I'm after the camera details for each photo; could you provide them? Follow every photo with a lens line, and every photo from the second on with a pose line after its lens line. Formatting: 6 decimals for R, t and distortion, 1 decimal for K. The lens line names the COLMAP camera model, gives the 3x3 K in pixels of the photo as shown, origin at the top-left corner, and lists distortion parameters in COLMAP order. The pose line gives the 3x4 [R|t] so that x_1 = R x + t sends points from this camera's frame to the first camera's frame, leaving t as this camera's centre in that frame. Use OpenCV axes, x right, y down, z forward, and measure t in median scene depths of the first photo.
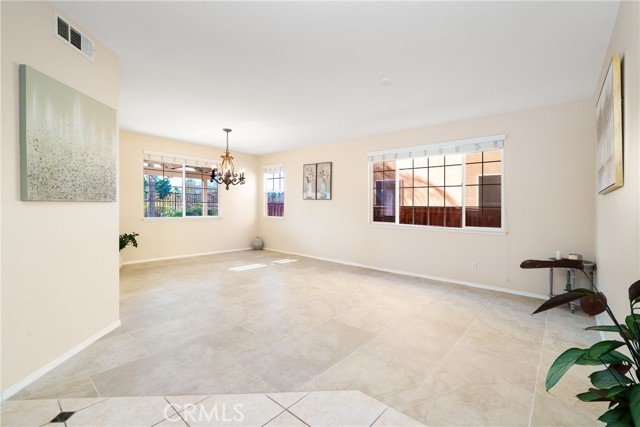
lens RADIAL K [[282.8, 0, 321.6], [0, 282.8, 210.0], [0, 0, 1]] dist [0.002126, 0.000354]
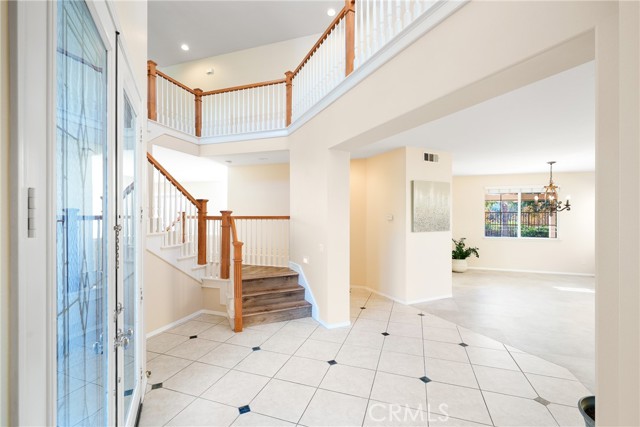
lens RADIAL K [[282.8, 0, 318.5], [0, 282.8, 217.1], [0, 0, 1]] dist [0.002126, 0.000354]
pose [[0.371371, -0.009931, -0.928431, 0.822689], [-0.006956, 0.999885, -0.013478, -0.101832], [0.928458, 0.011464, 0.371259, -0.609520]]
